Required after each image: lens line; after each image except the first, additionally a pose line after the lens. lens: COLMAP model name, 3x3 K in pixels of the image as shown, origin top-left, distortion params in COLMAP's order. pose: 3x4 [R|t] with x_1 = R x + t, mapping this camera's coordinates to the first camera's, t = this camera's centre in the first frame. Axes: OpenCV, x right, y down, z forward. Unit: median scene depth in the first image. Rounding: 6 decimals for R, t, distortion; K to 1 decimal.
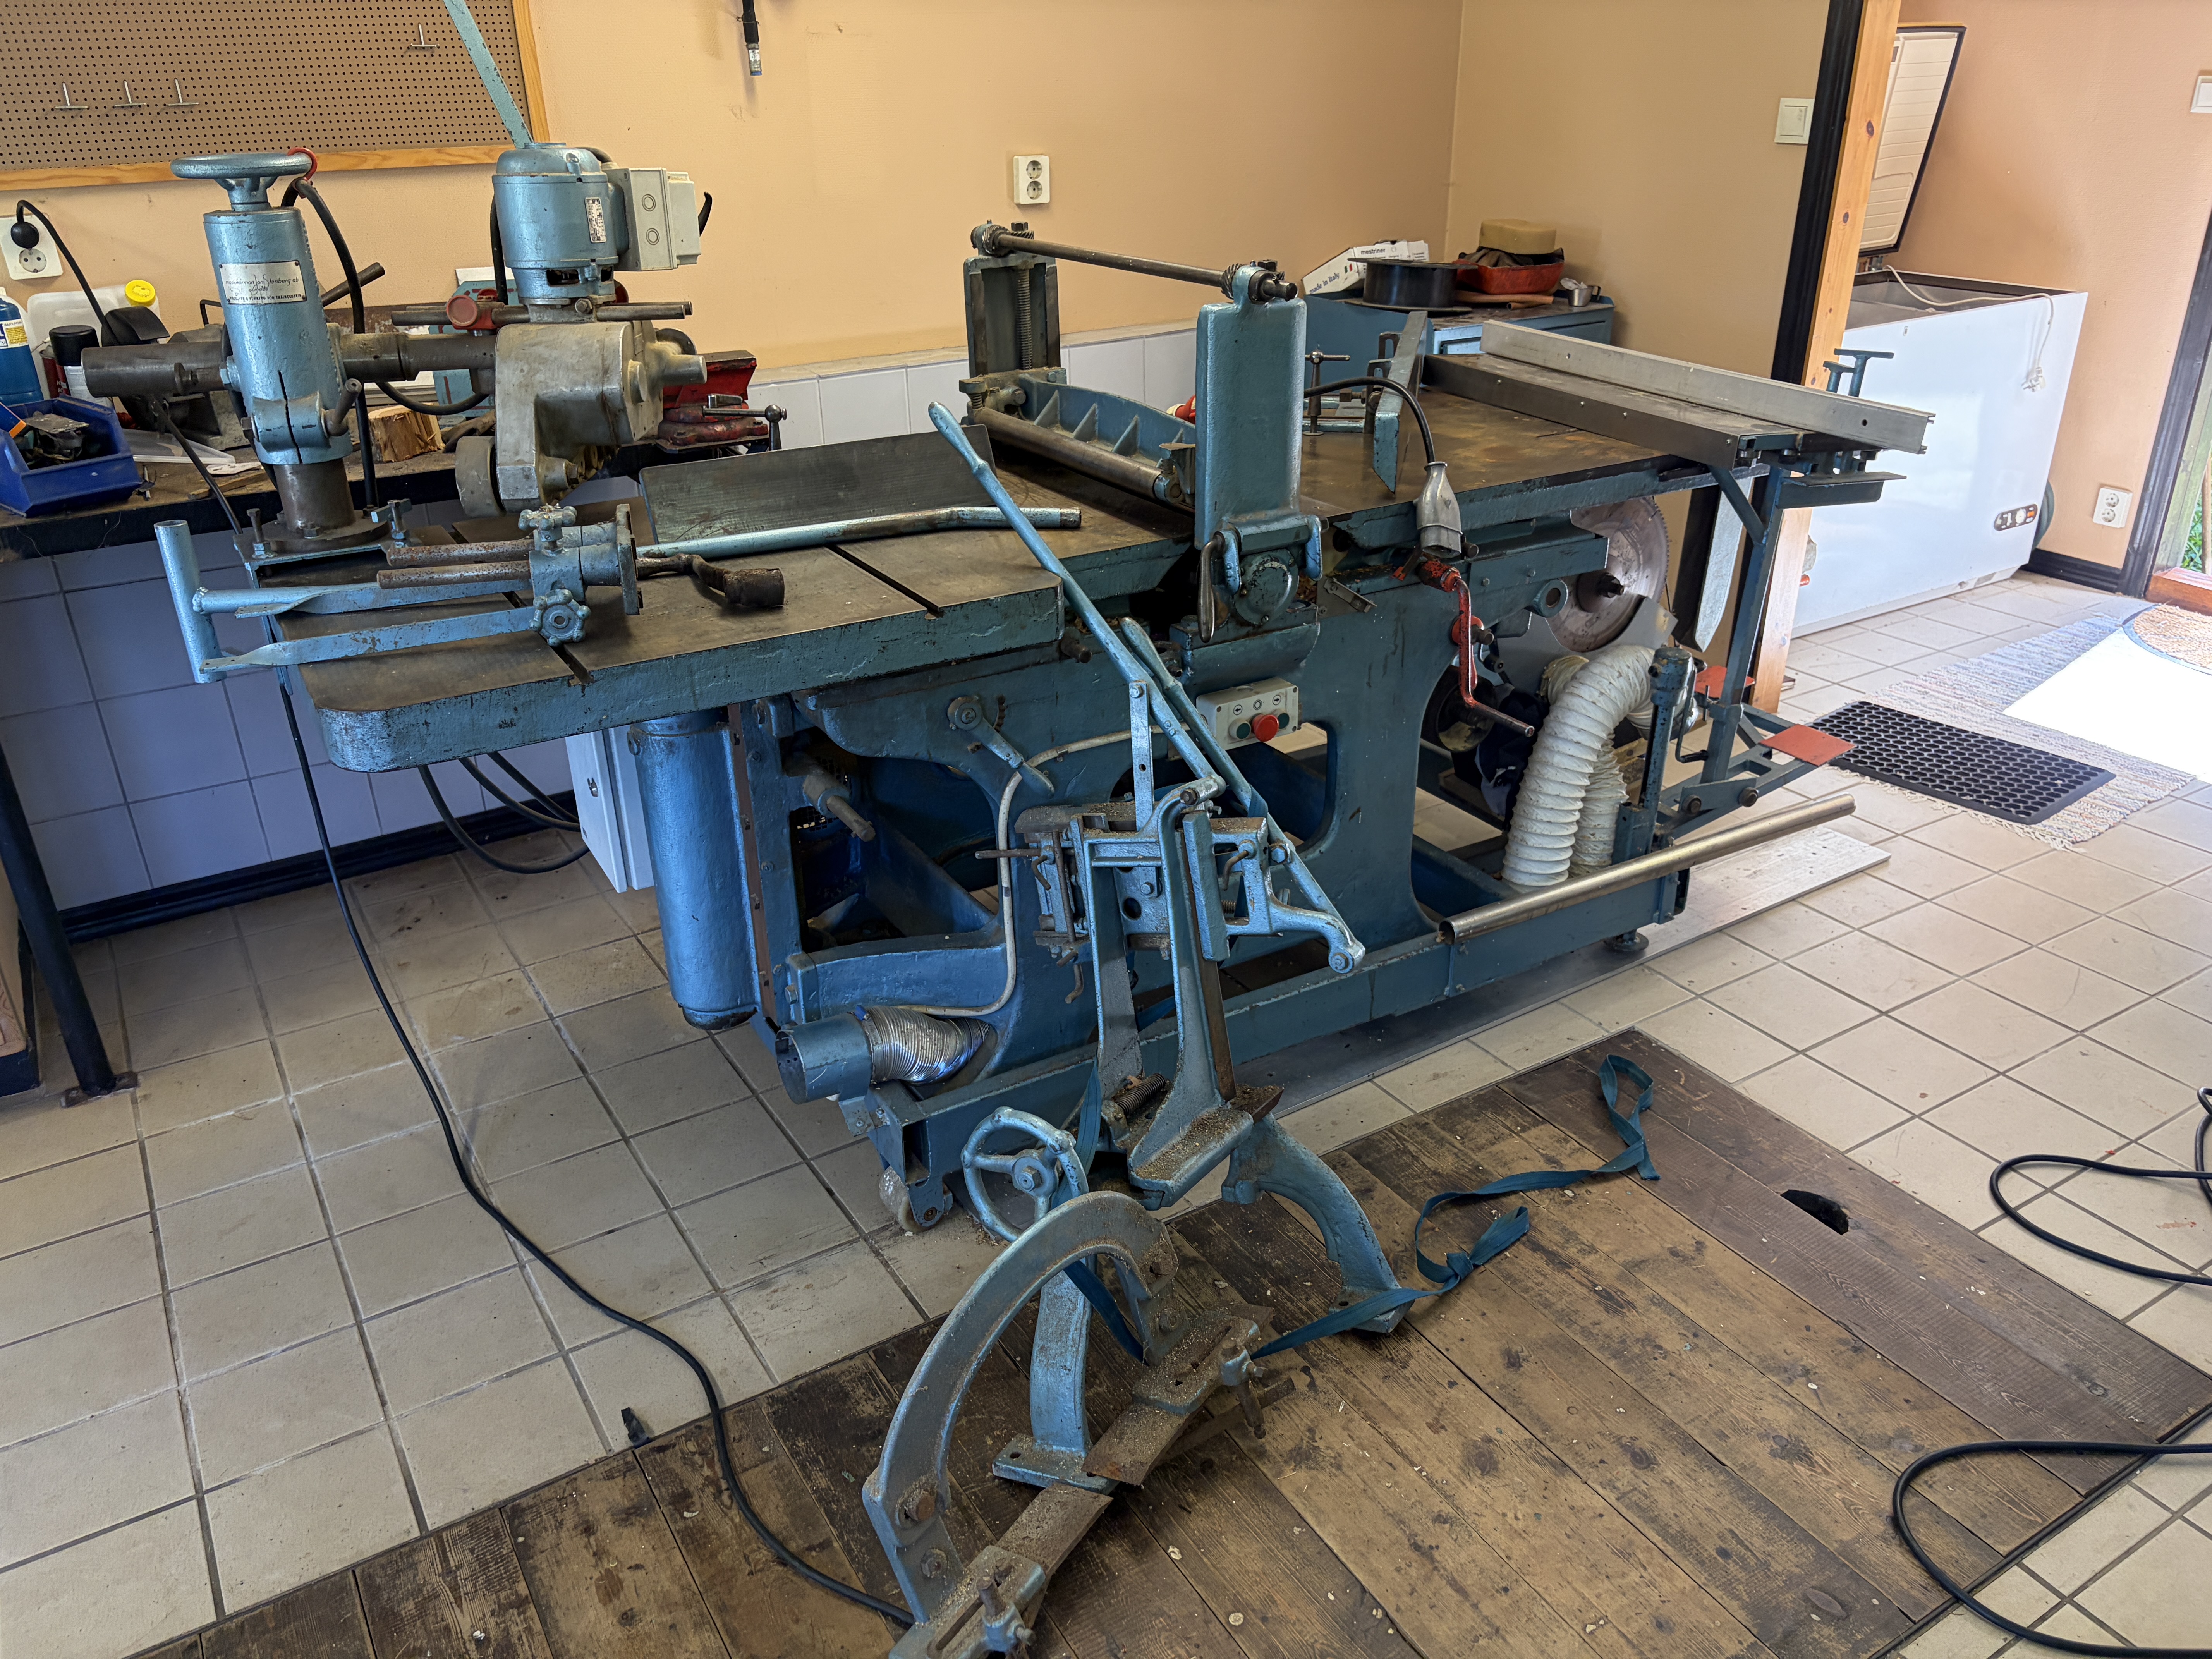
lens RADIAL K [[1685.2, 0, 1147.7], [0, 1685.2, 840.1], [0, 0, 1]] dist [0.031895, -0.040254]
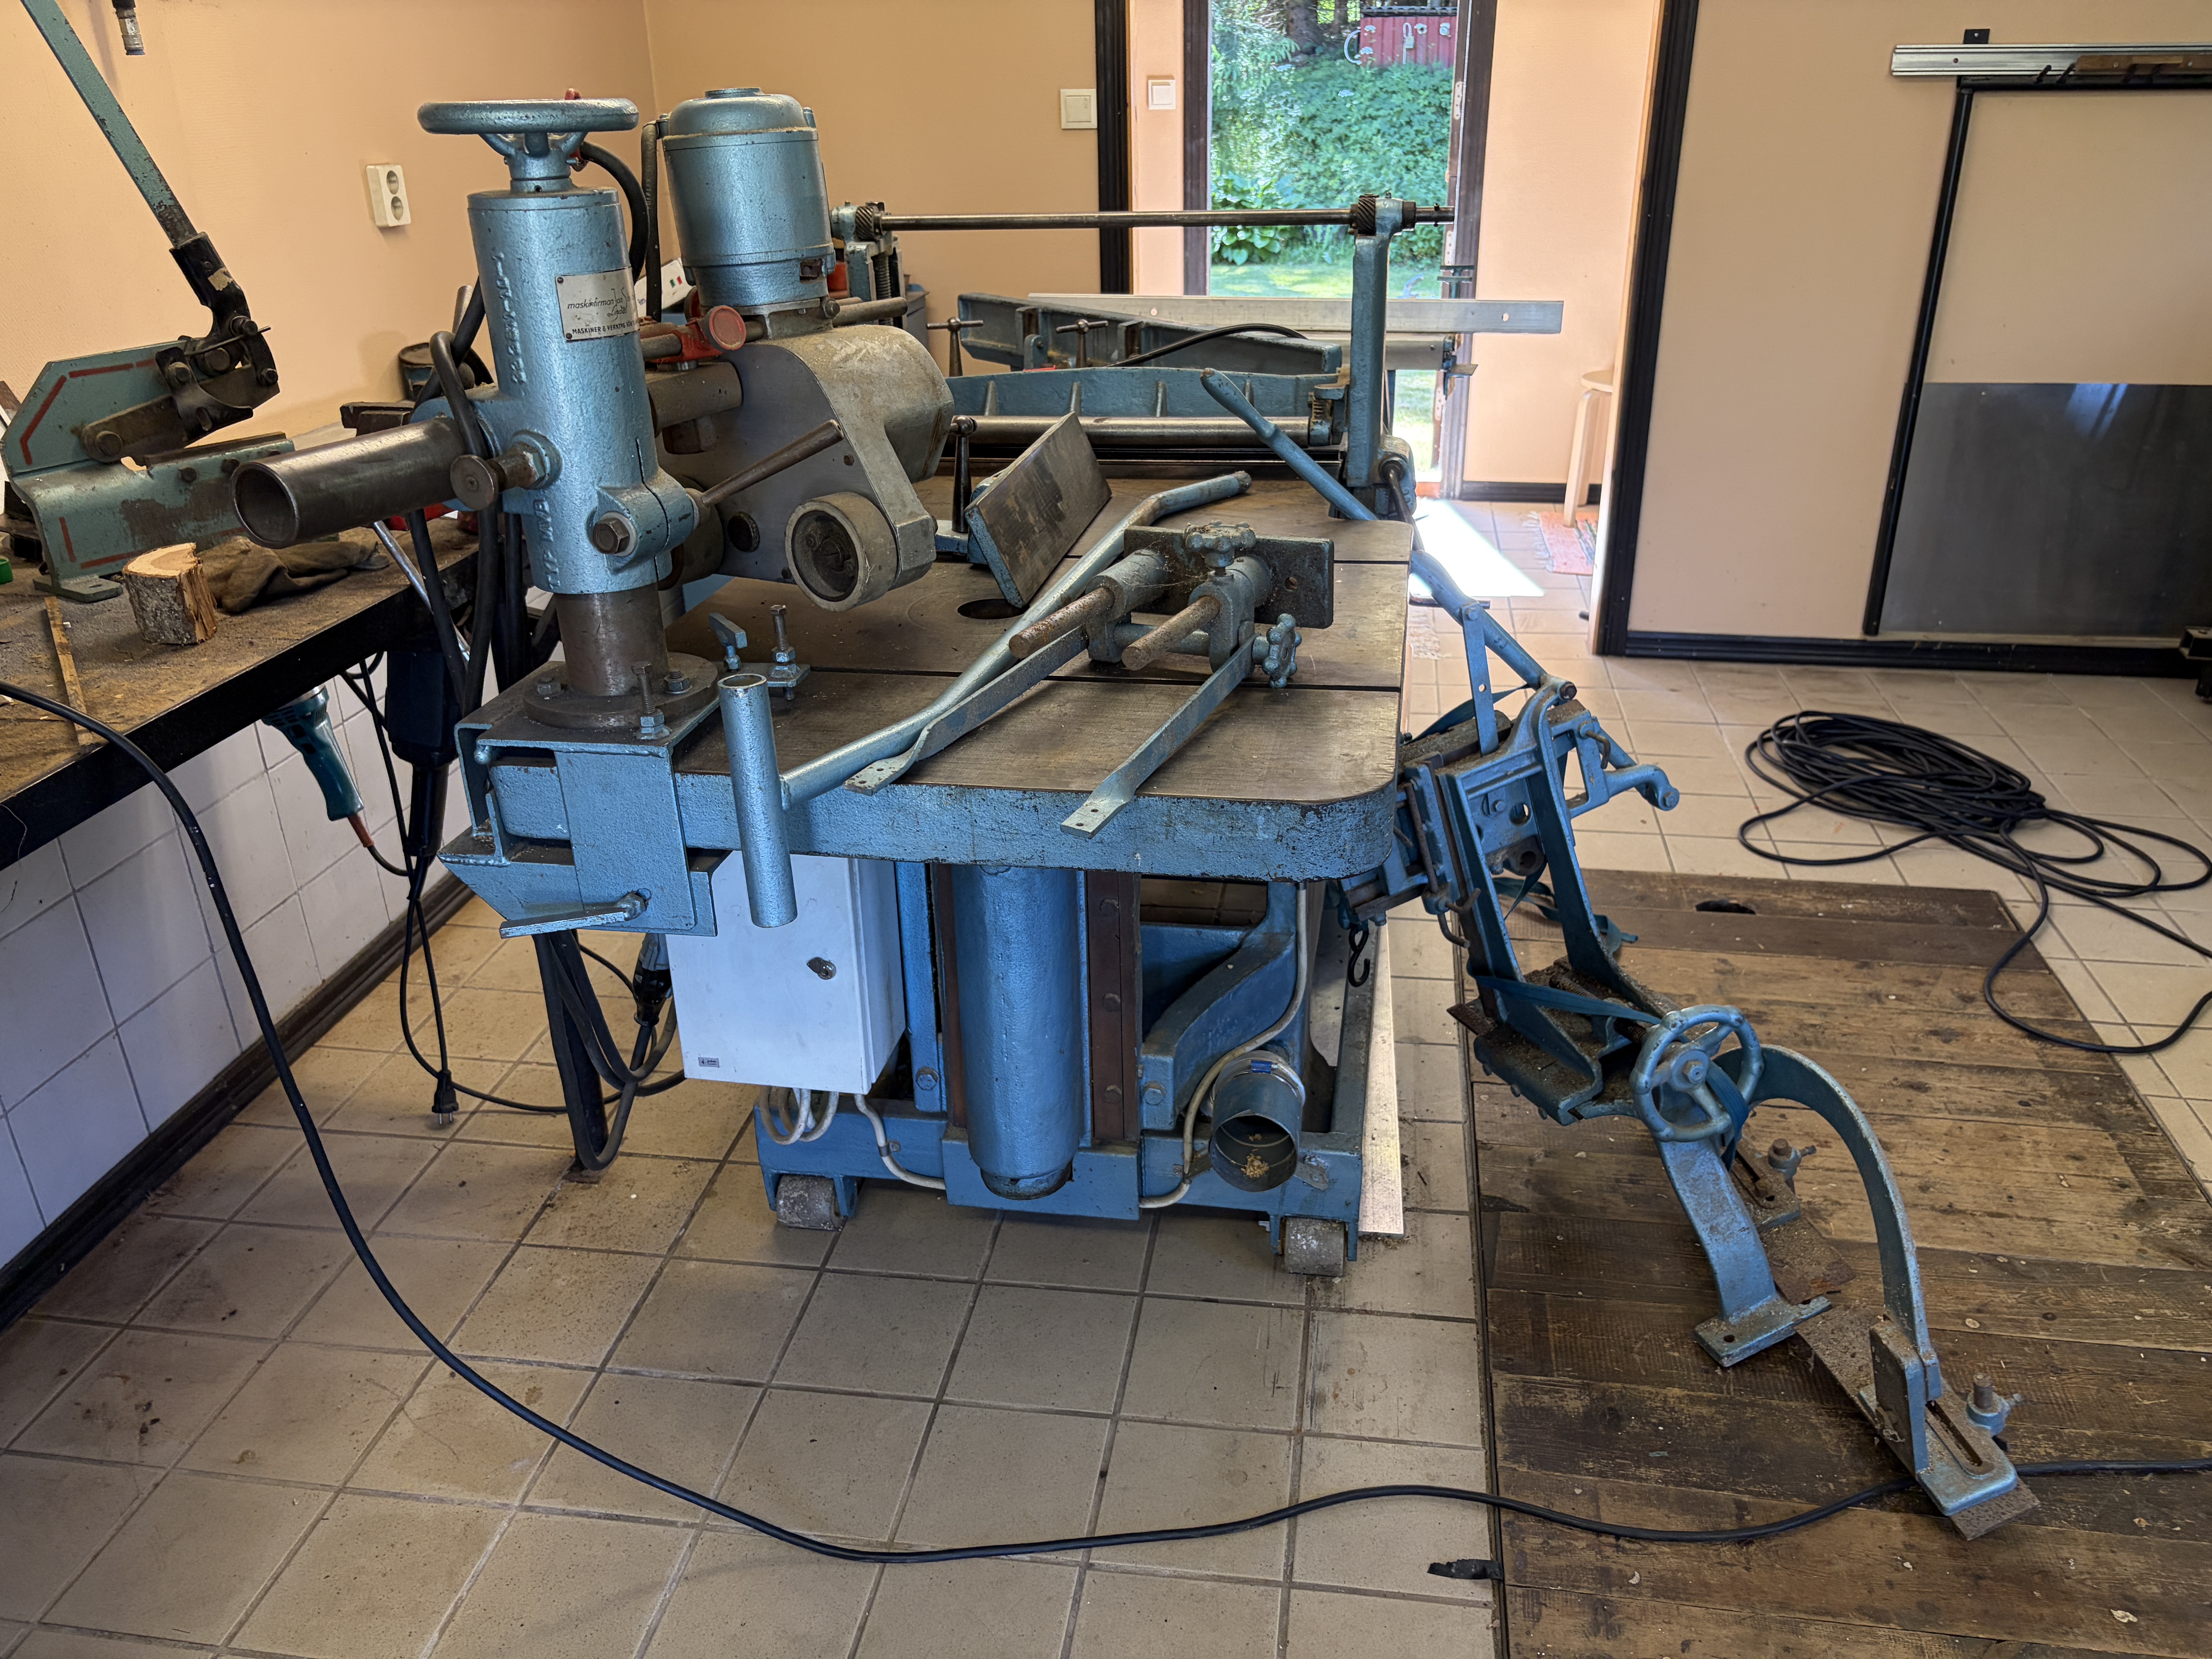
lens RADIAL K [[1685.2, 0, 1109.5], [0, 1685.2, 814.3], [0, 0, 1]] dist [0.031895, -0.040254]
pose [[0.646643, -0.304408, 0.699420, -0.691552], [0.335801, 0.936894, 0.097302, -0.114949], [-0.684902, 0.171947, 0.708056, 0.355866]]
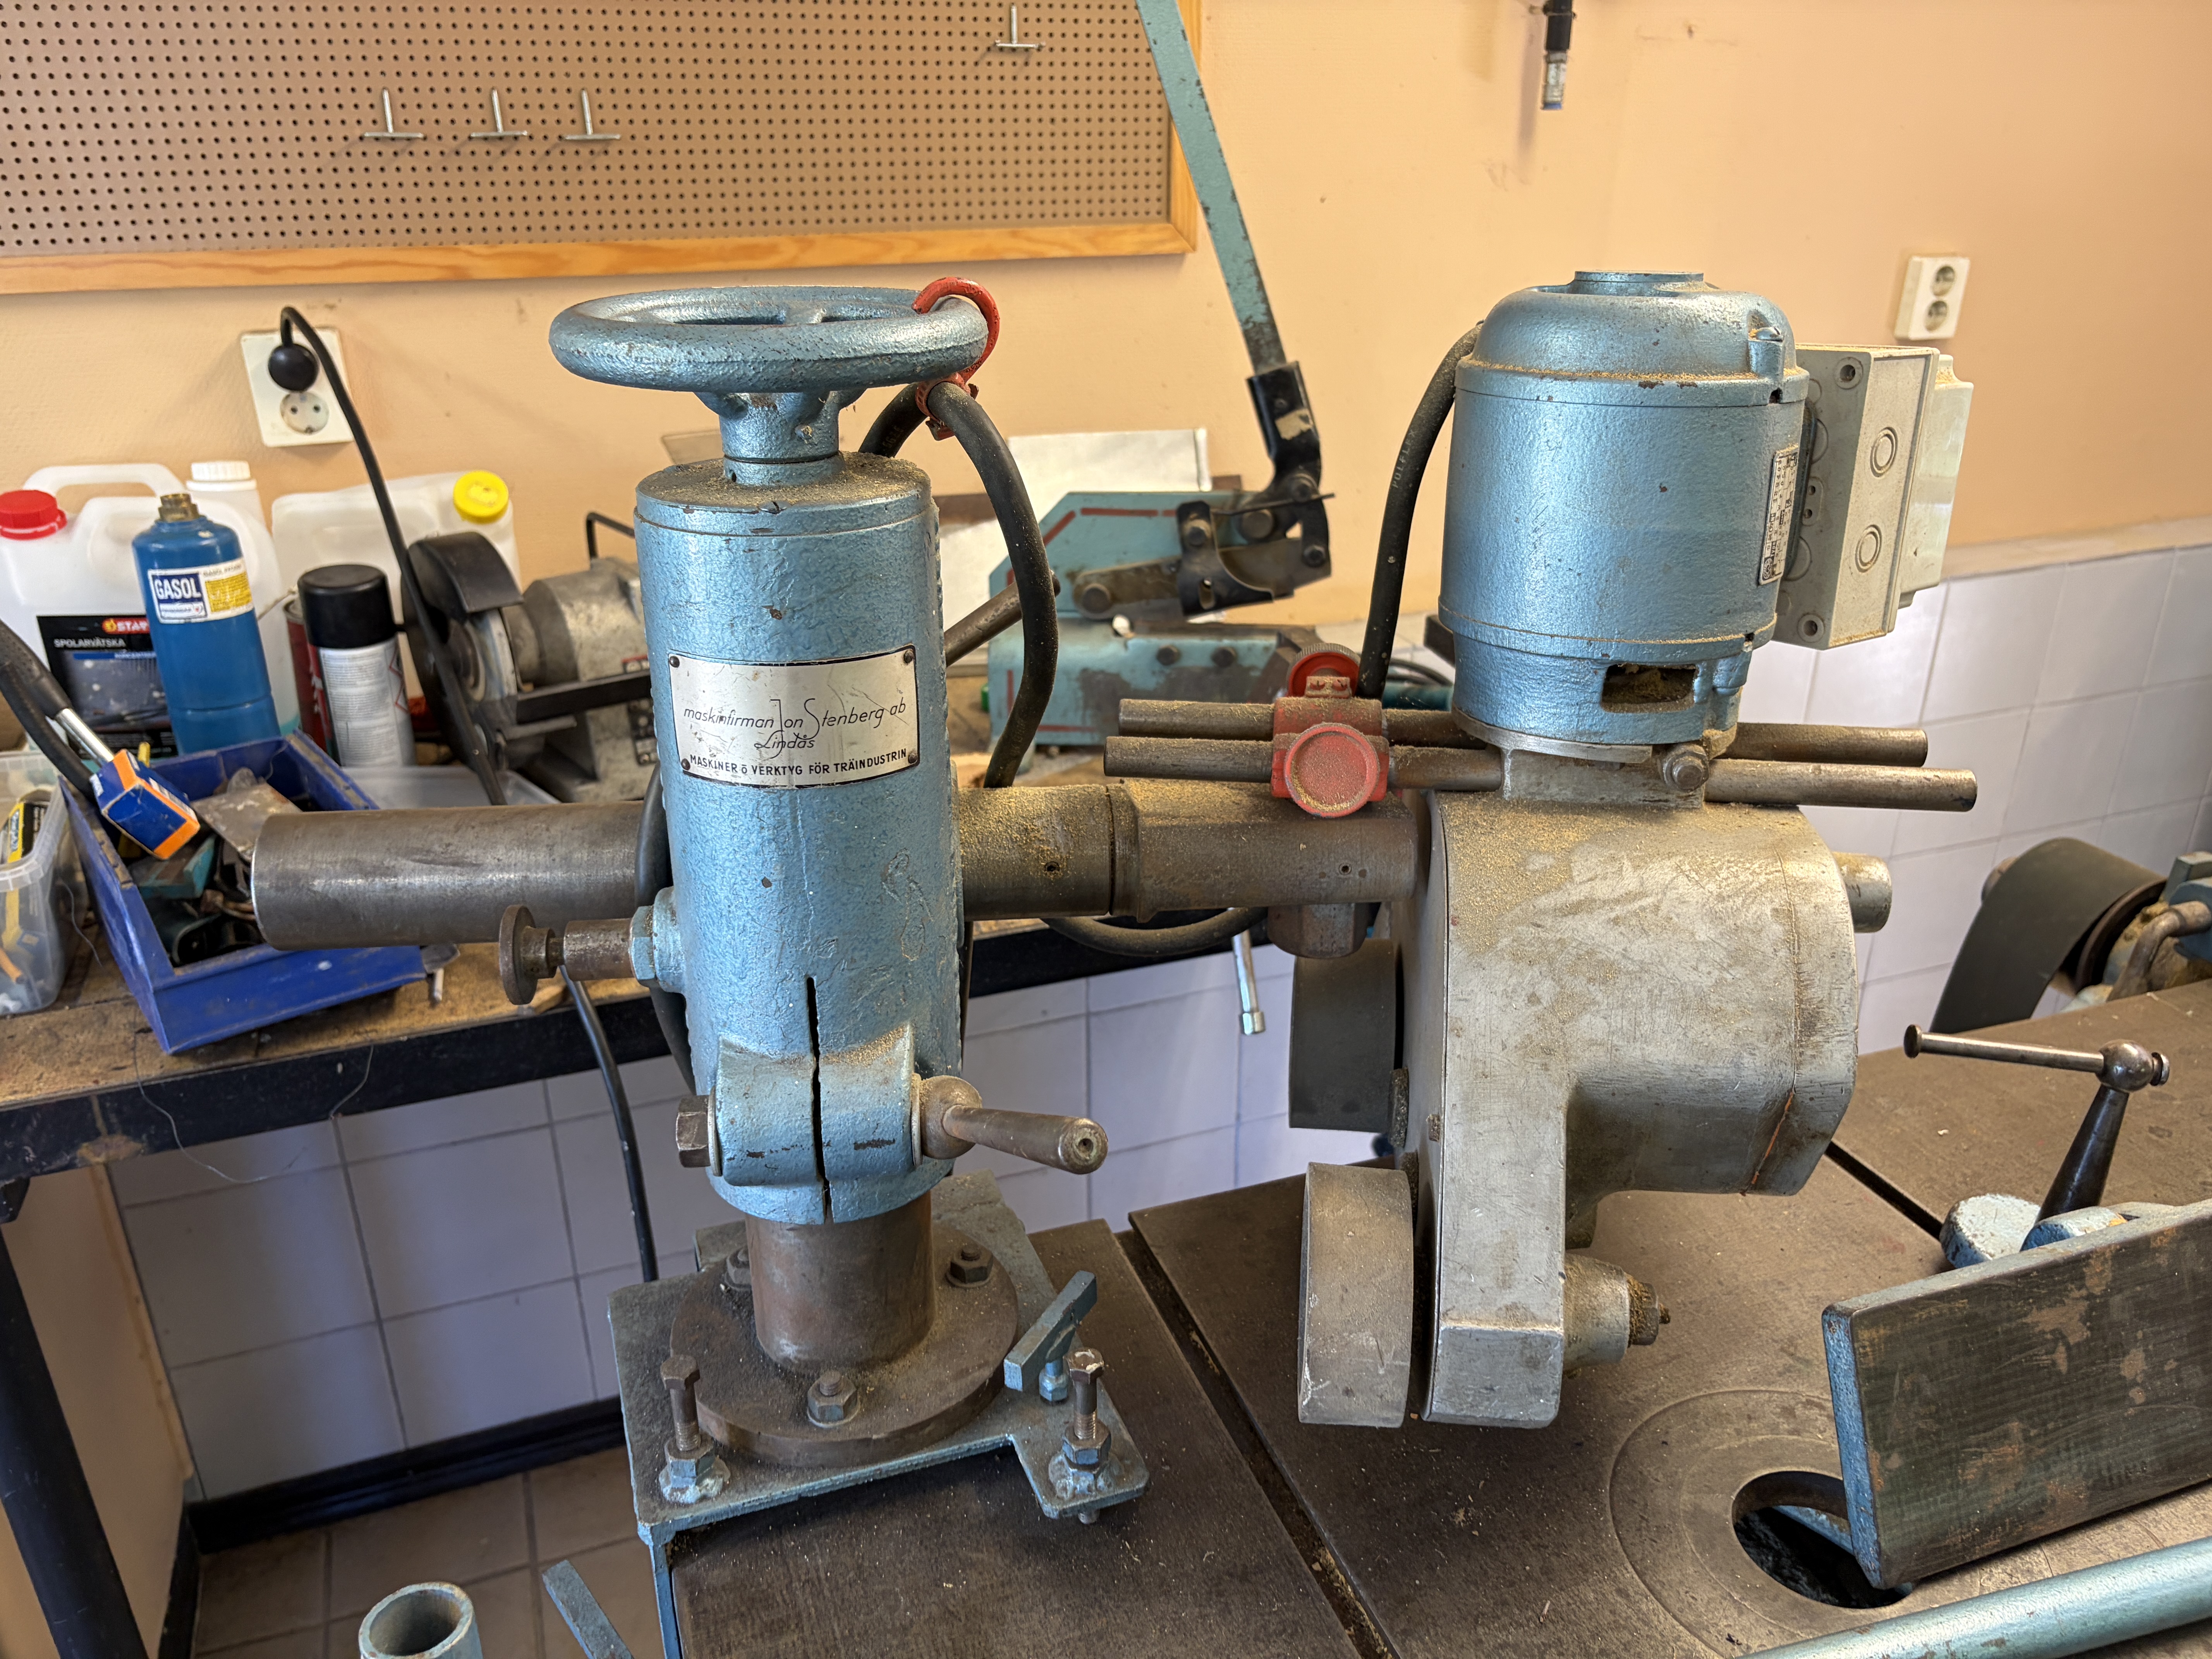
lens RADIAL K [[1685.2, 0, 1141.6], [0, 1685.2, 818.2], [0, 0, 1]] dist [0.031895, -0.040254]
pose [[0.982834, 0.087382, -0.162489, -0.315714], [-0.093821, 0.995063, -0.032370, -0.235819], [0.158858, 0.047059, 0.986179, 0.549174]]
